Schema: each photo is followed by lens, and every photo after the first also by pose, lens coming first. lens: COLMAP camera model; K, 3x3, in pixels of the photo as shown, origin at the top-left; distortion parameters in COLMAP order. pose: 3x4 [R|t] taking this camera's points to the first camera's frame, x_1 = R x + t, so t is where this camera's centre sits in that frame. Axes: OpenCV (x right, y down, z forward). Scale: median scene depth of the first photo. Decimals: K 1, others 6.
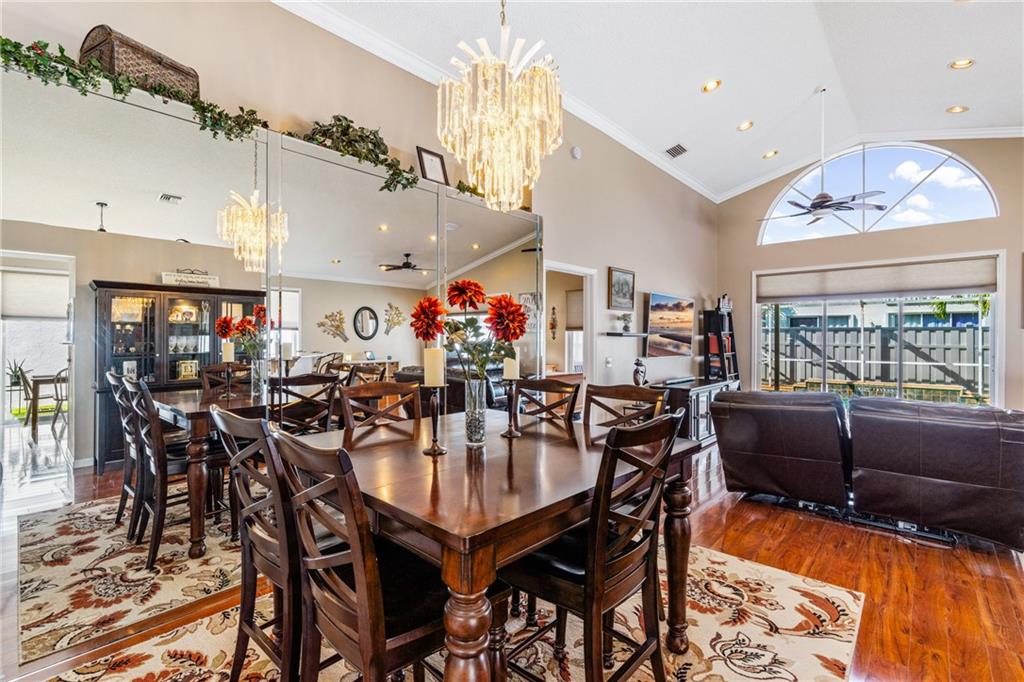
lens RADIAL K [[464.9, 0, 514.8], [0, 464.9, 342.8], [0, 0, 1]] dist [-0.000445, -0.000086]
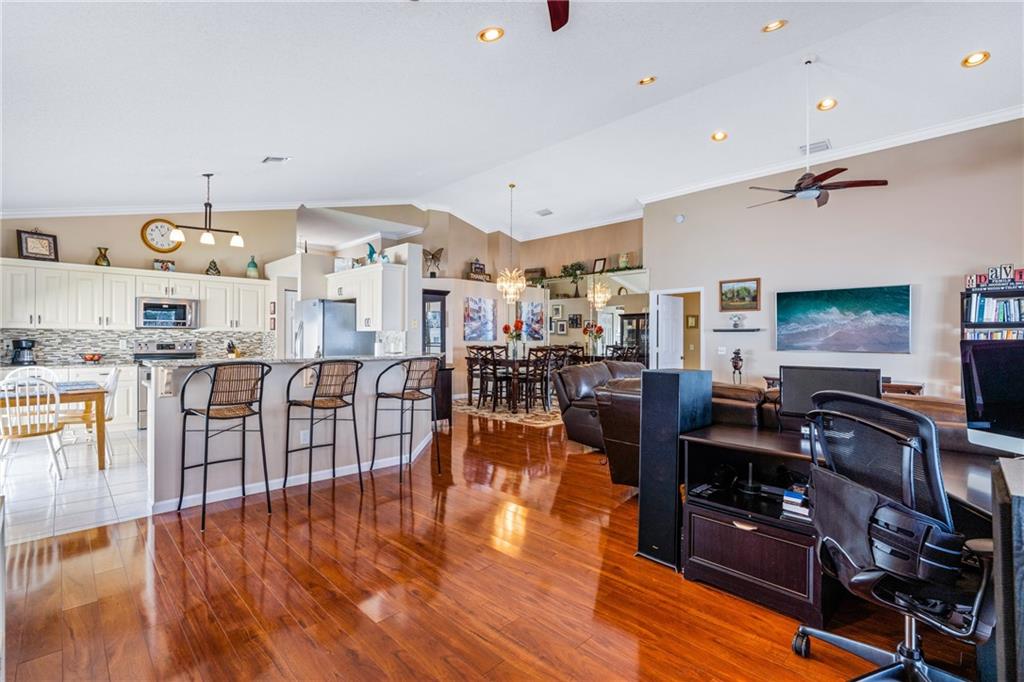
lens RADIAL K [[464.9, 0, 510.2], [0, 464.9, 337.0], [0, 0, 1]] dist [-0.000445, -0.000086]
pose [[-0.070099, -0.001459, -0.997539, 0.707988], [-0.011035, 0.999939, -0.000687, 0.003874], [0.997479, 0.010960, -0.070111, 0.205050]]
